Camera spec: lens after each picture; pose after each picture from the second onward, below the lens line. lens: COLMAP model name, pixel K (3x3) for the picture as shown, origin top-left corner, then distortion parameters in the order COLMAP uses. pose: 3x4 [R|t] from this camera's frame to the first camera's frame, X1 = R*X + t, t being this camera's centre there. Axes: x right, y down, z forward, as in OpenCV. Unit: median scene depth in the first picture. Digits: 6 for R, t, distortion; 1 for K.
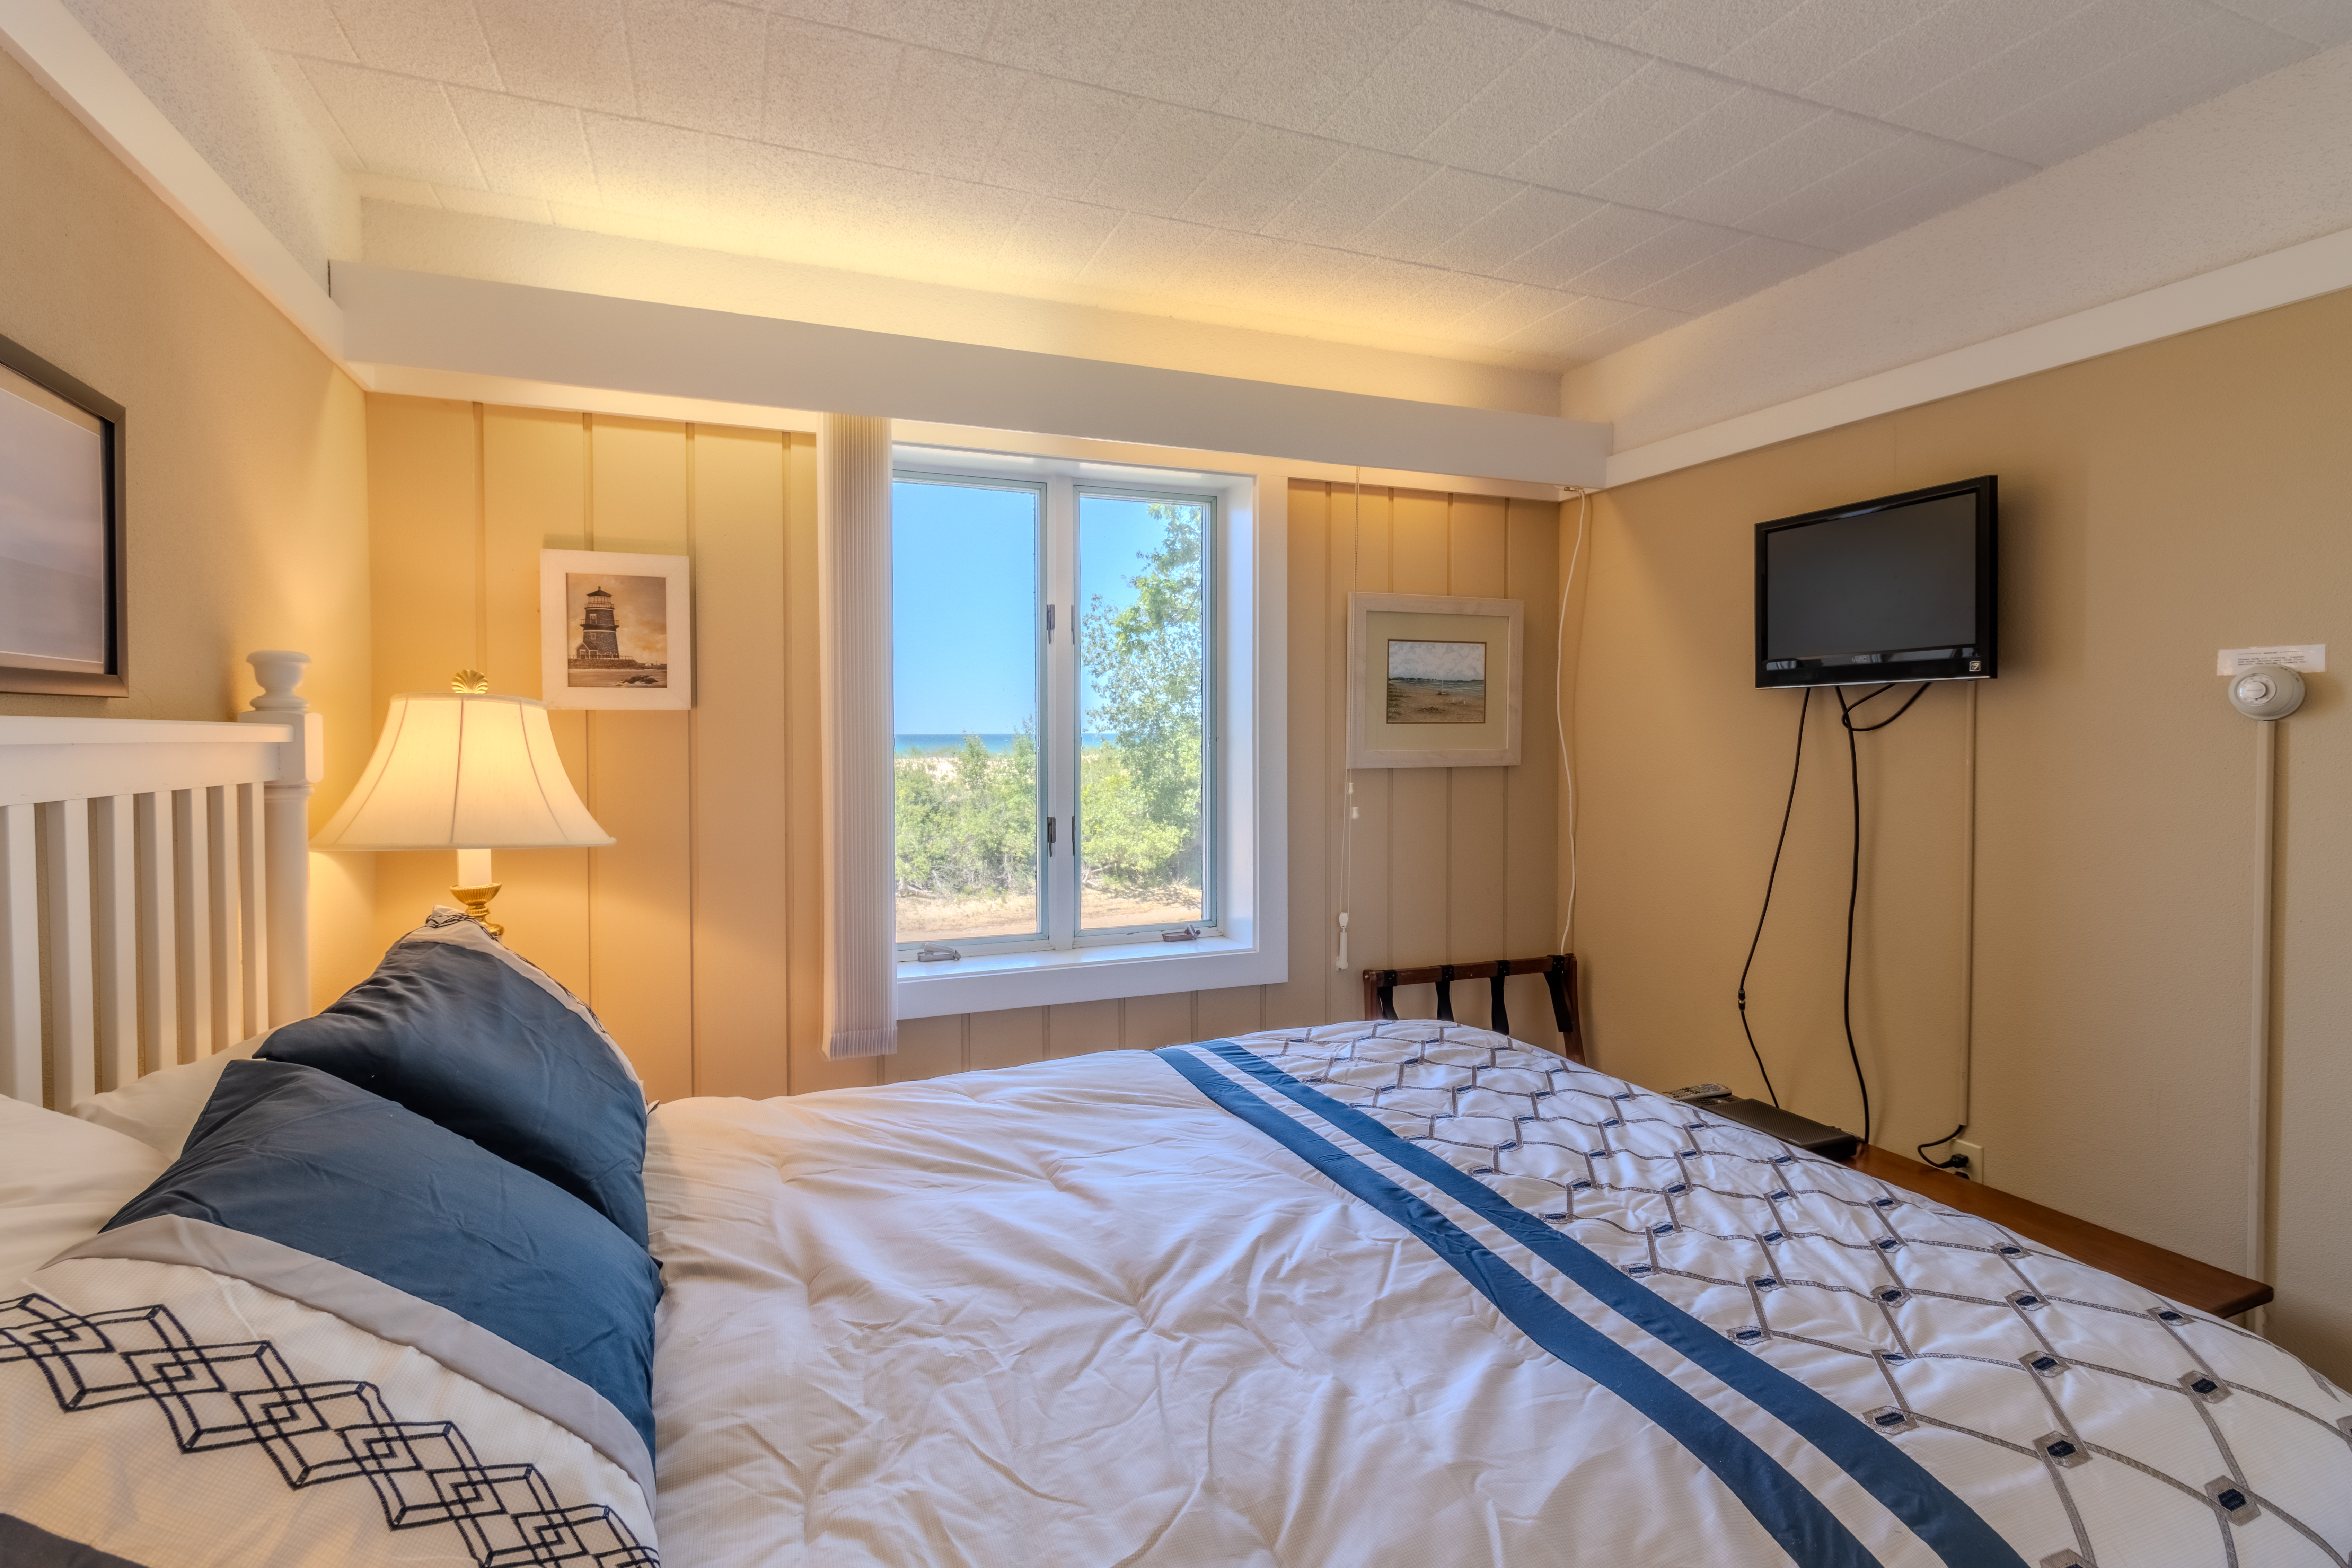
lens RADIAL K [[1110.6, 0, 1183.6], [0, 1110.6, 786.1], [0, 0, 1]] dist [0.002745, 0.000575]
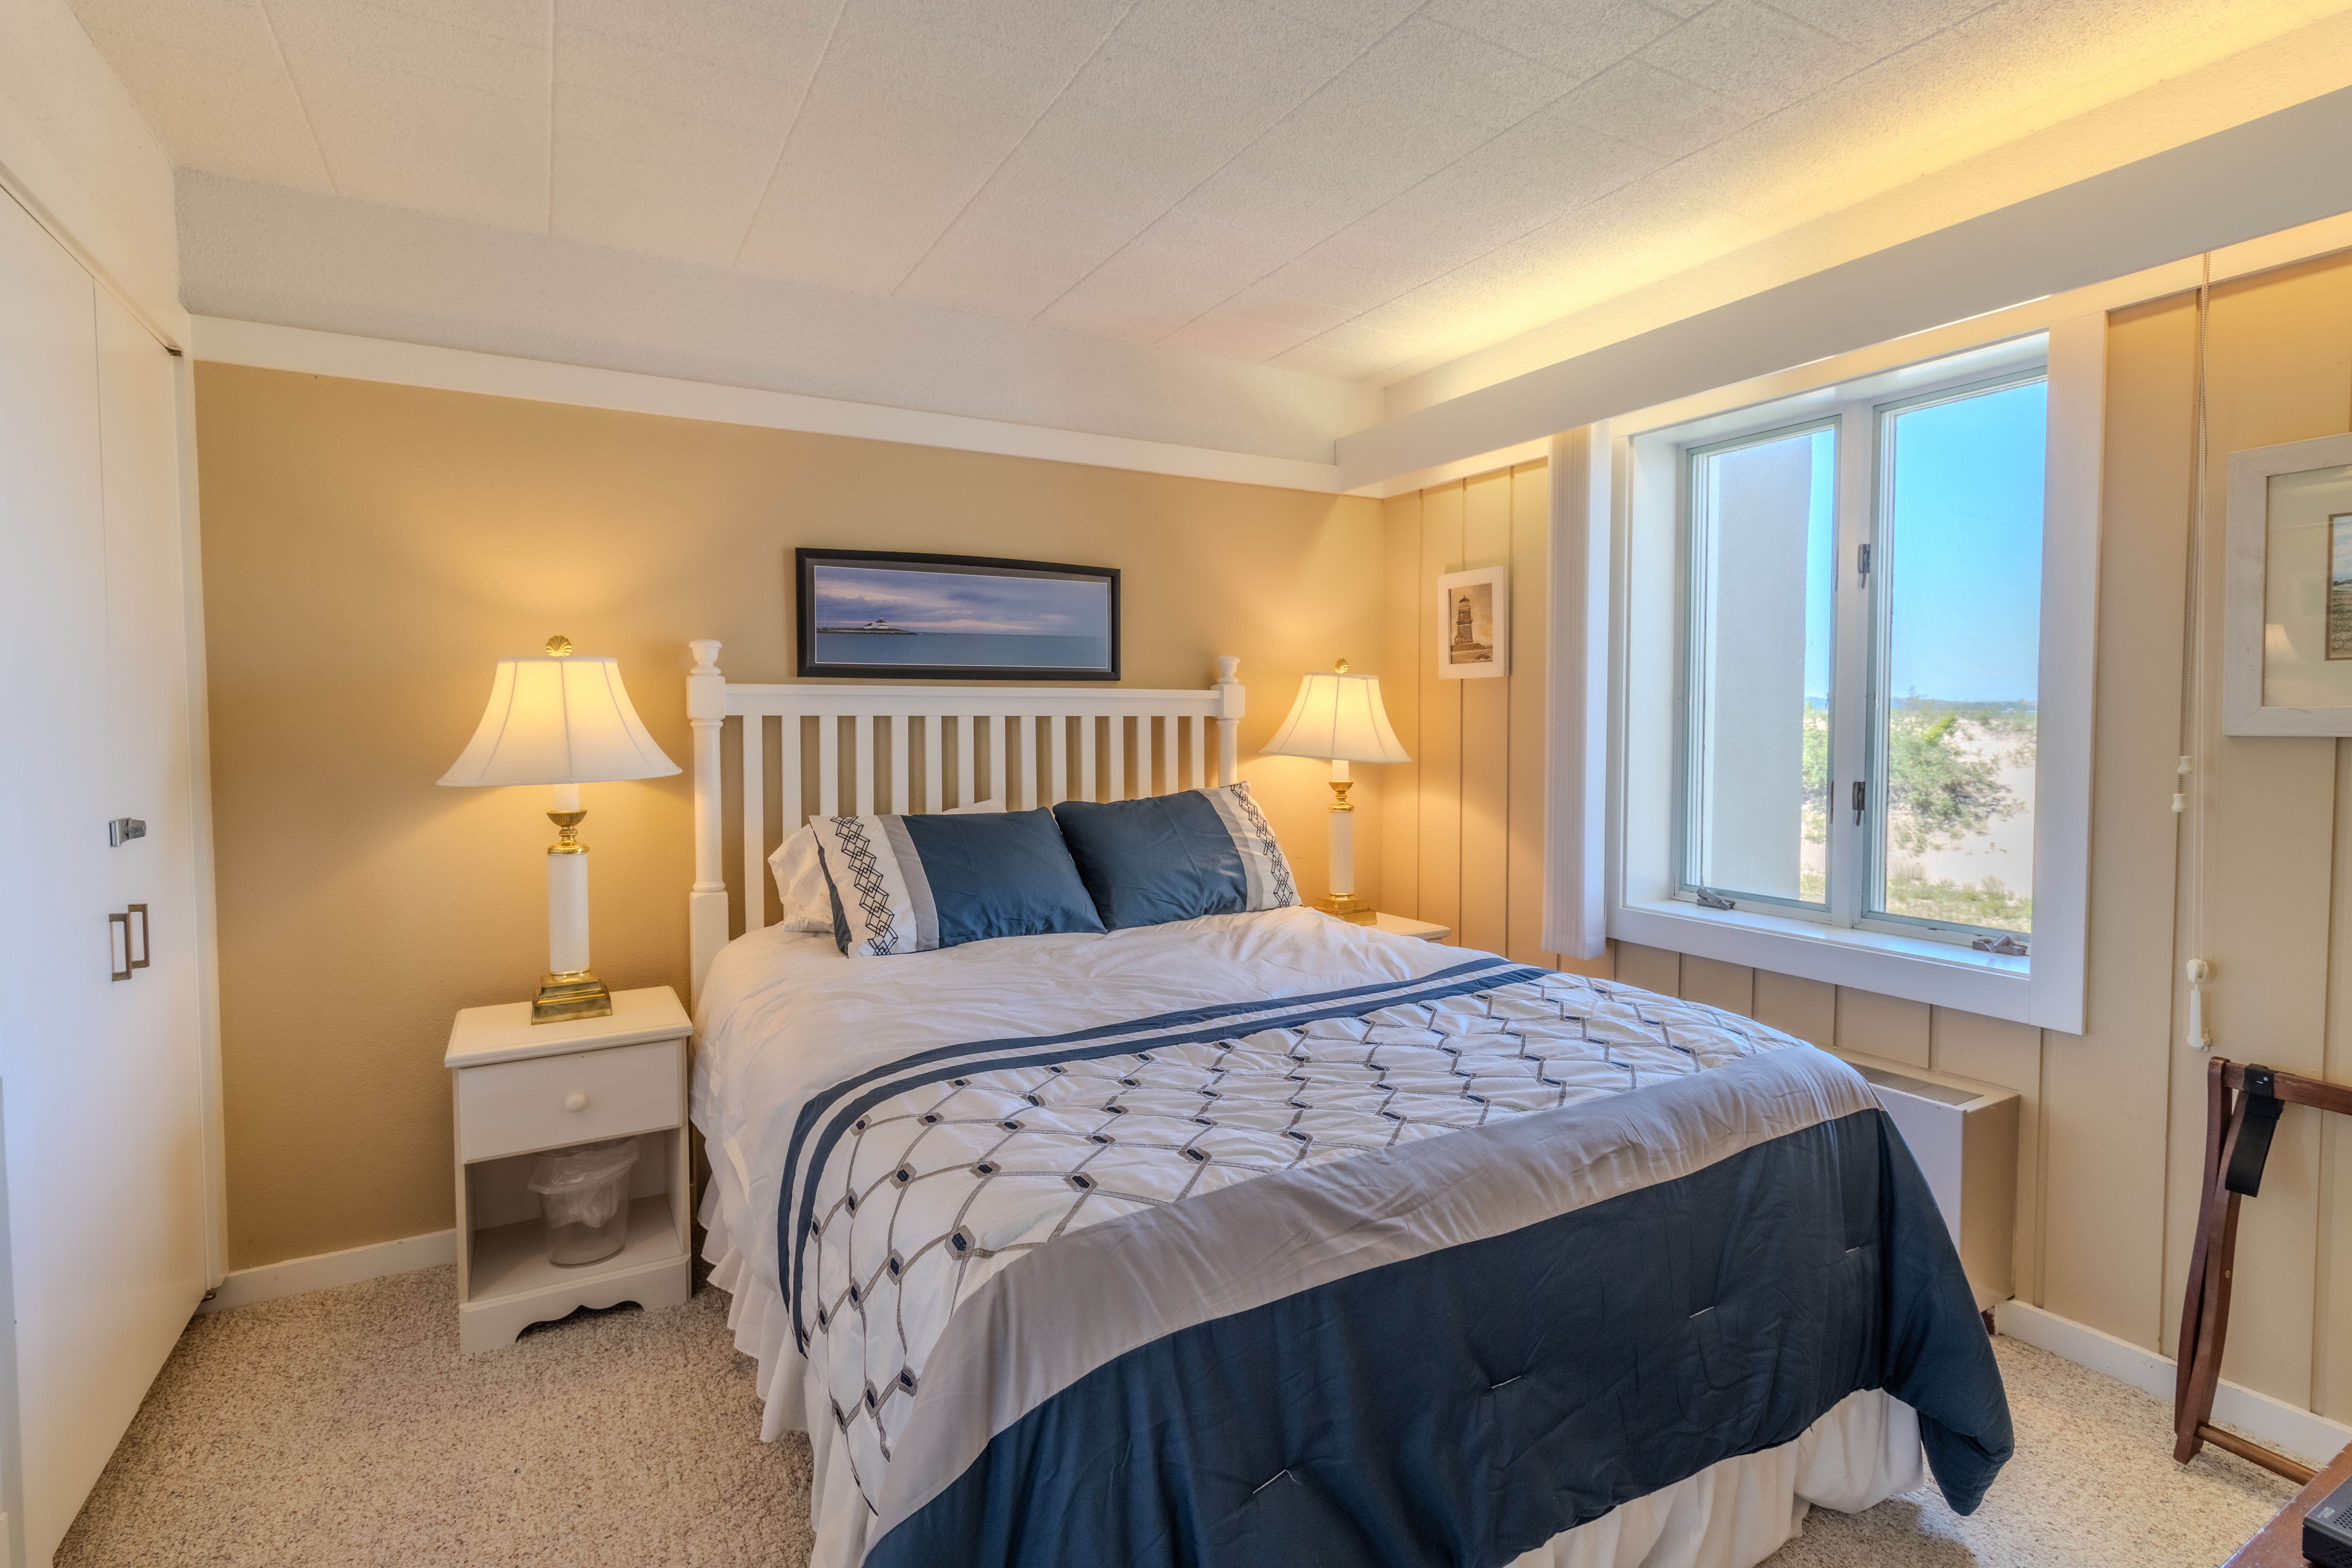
lens RADIAL K [[1126.5, 0, 1170.9], [0, 1126.5, 757.4], [0, 0, 1]] dist [0.001852, 0.001069]
pose [[0.119512, 0.039947, -0.992029, 1.083676], [-0.043592, 0.998438, 0.034954, 0.002265], [0.991875, 0.039067, 0.121066, 0.505044]]
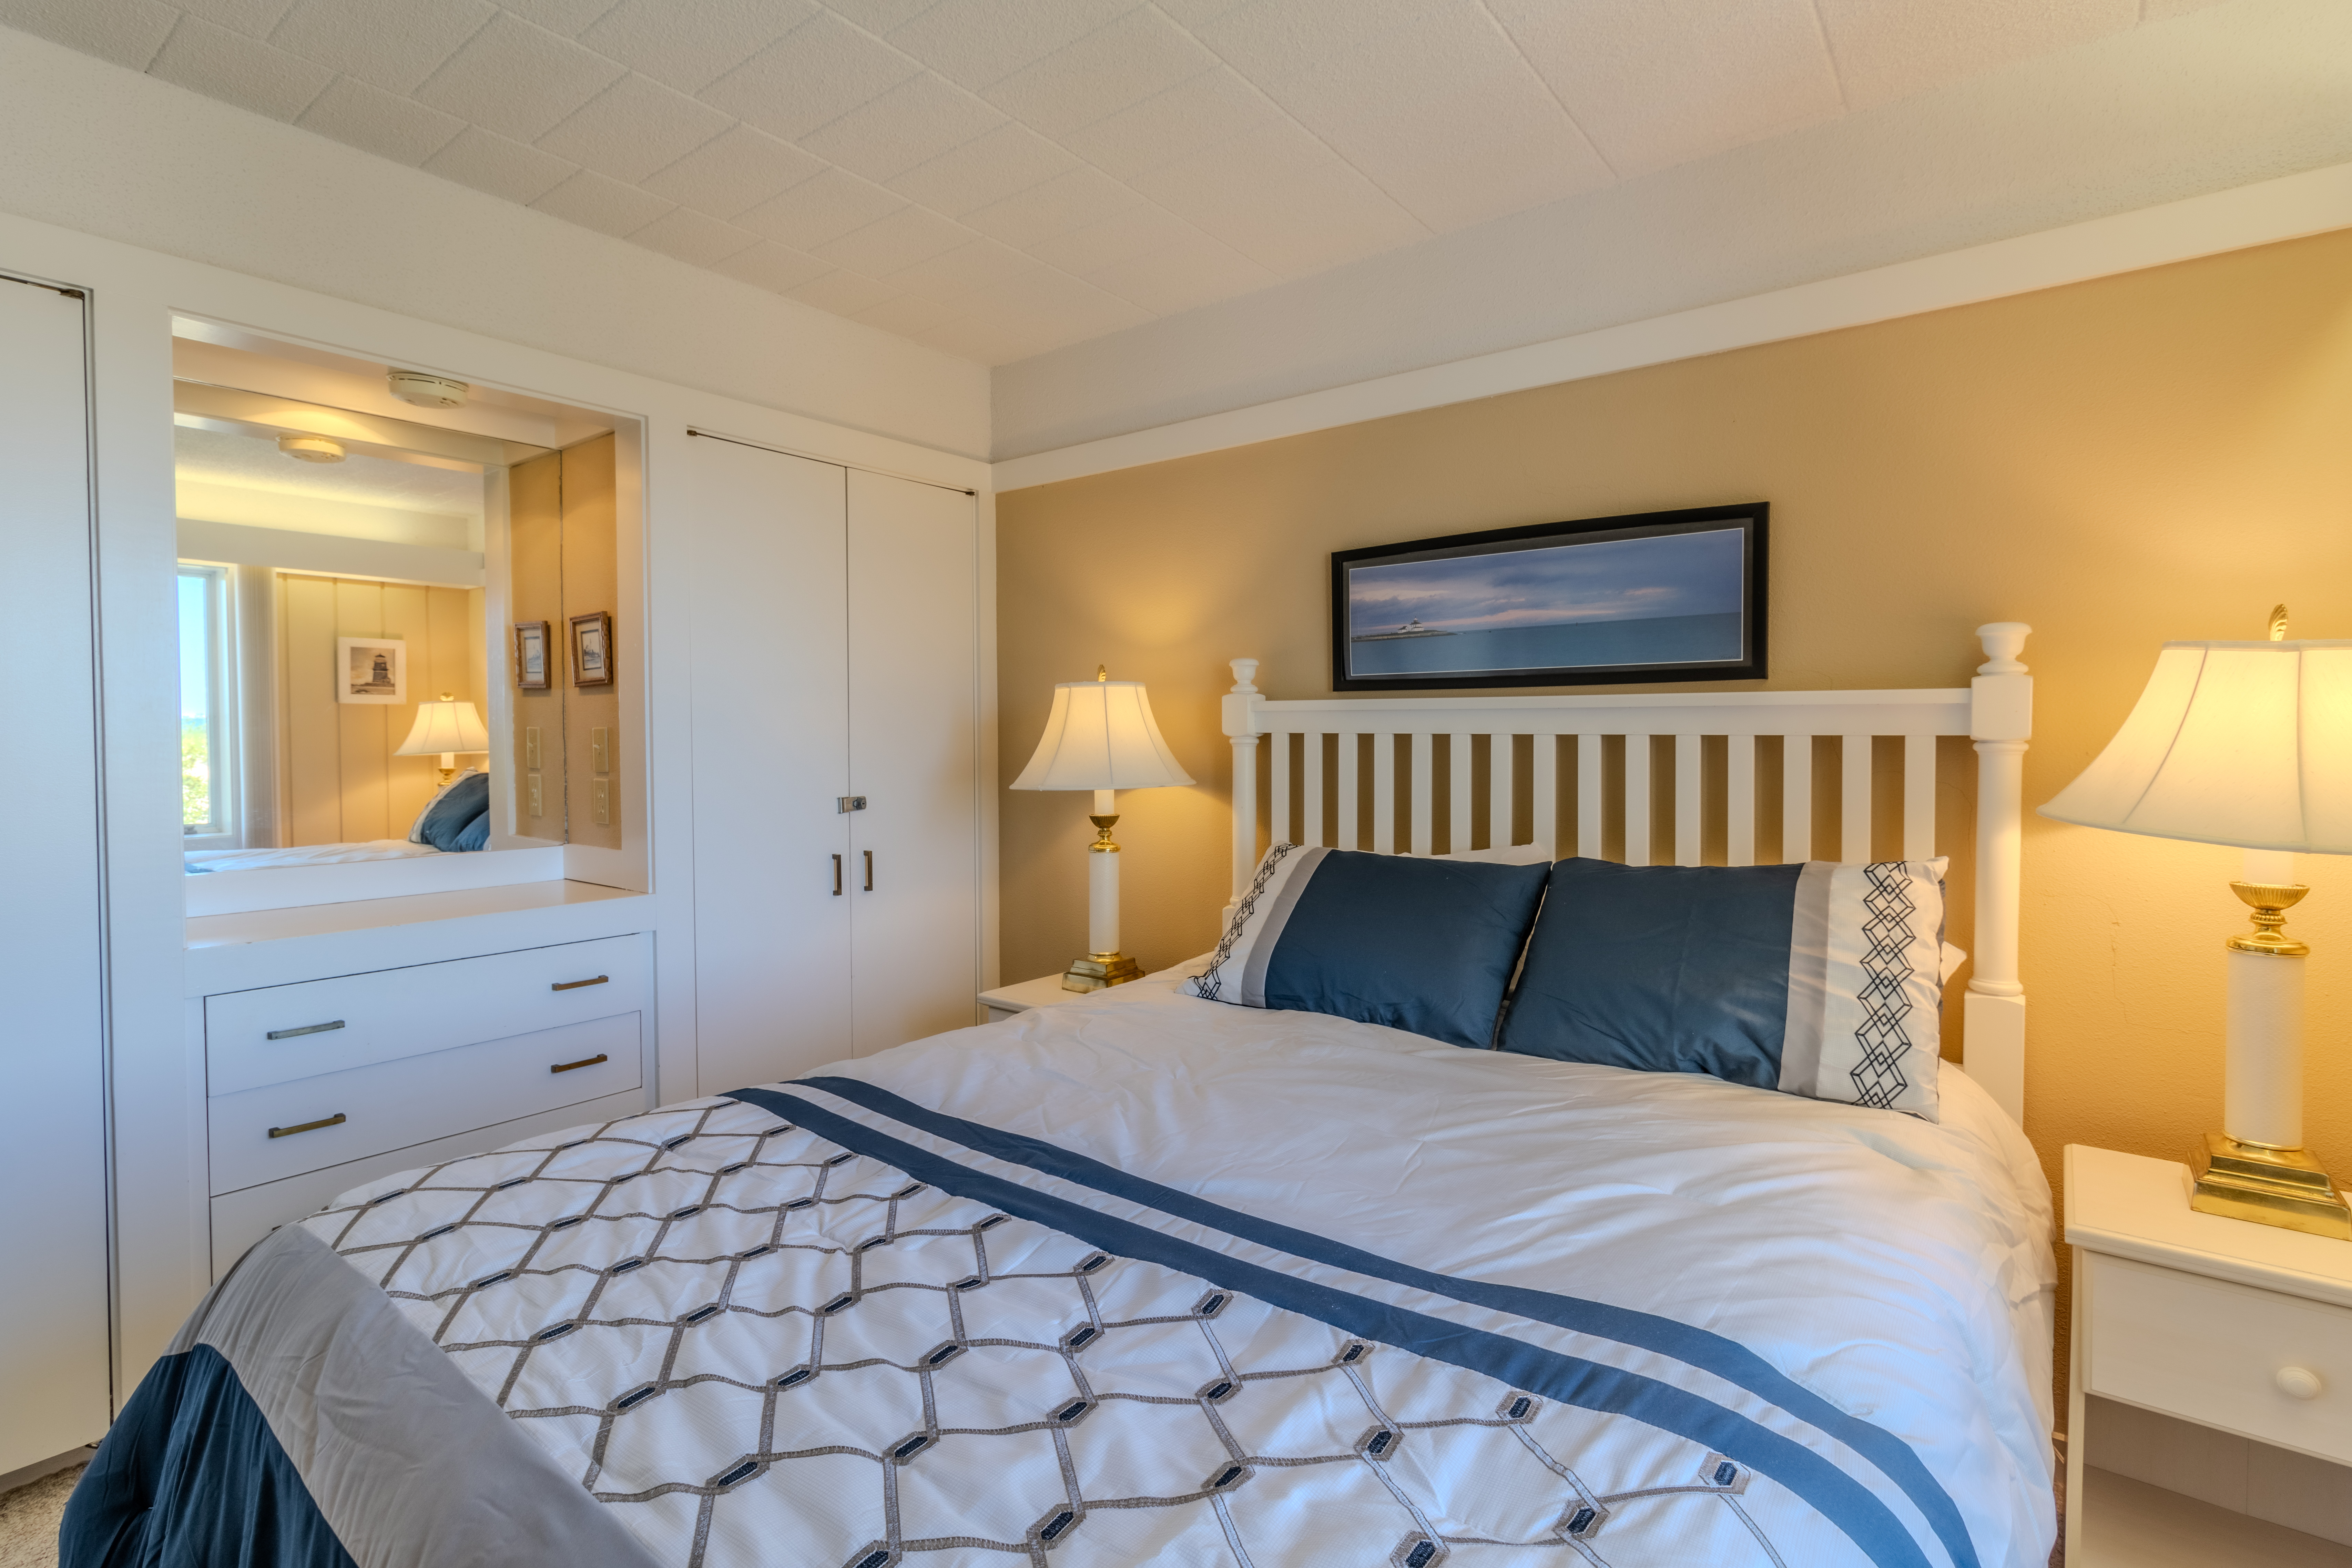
lens RADIAL K [[1111.6, 0, 1182.7], [0, 1111.6, 758.9], [0, 0, 1]] dist [0.002241, 0.000408]
pose [[-0.869220, 0.016820, -0.494139, 0.395282], [-0.018680, 0.997590, 0.066816, -0.034864], [0.494072, 0.067308, -0.866811, 1.271808]]
